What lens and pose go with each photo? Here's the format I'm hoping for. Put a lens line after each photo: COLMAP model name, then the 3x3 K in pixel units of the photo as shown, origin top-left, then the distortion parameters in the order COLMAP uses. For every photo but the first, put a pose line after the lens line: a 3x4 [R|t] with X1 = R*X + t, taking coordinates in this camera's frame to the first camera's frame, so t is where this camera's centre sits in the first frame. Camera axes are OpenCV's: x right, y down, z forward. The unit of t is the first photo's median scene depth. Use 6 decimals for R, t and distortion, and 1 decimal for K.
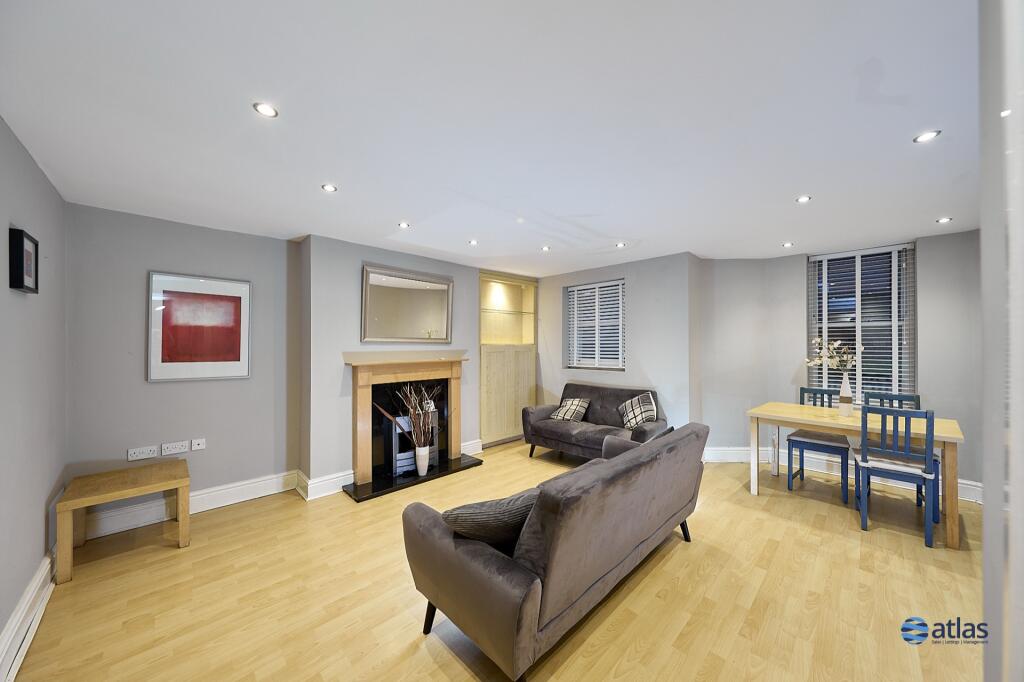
lens RADIAL K [[352.2, 0, 512.0], [0, 352.2, 341.0], [0, 0, 1]] dist [-0.000837, -0.000043]
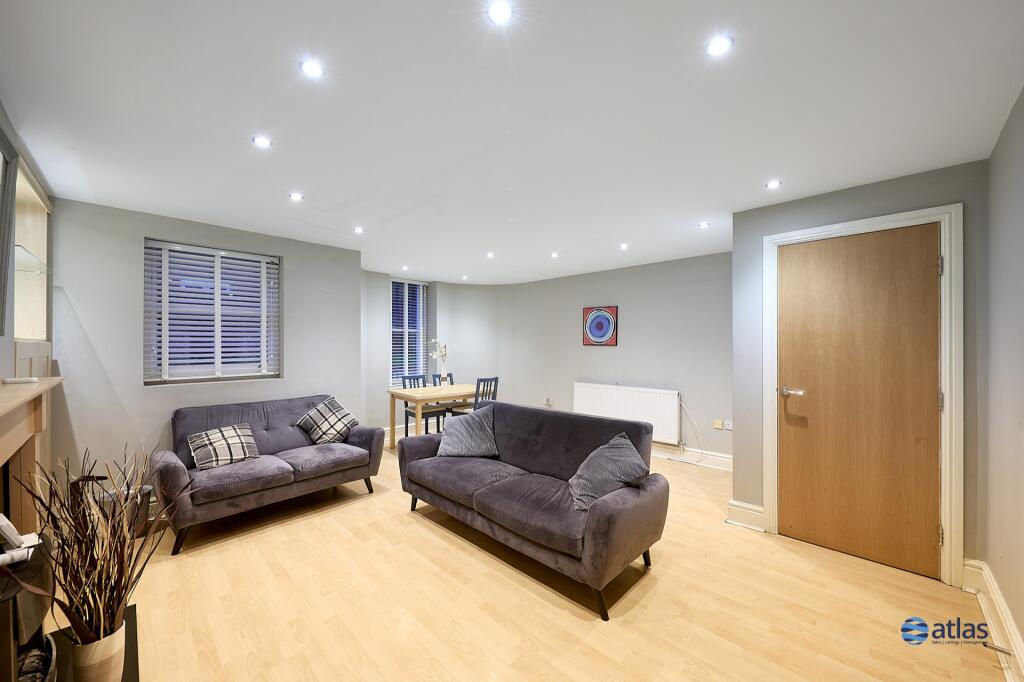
lens RADIAL K [[381.0, 0, 515.0], [0, 381.0, 345.0], [0, 0, 1]] dist [-0.010178, -0.000009]
pose [[-0.017674, 0.003509, 0.999838, -0.476834], [-0.008936, 0.999953, -0.003667, 0.012051], [-0.999804, -0.009000, -0.017642, 0.457982]]
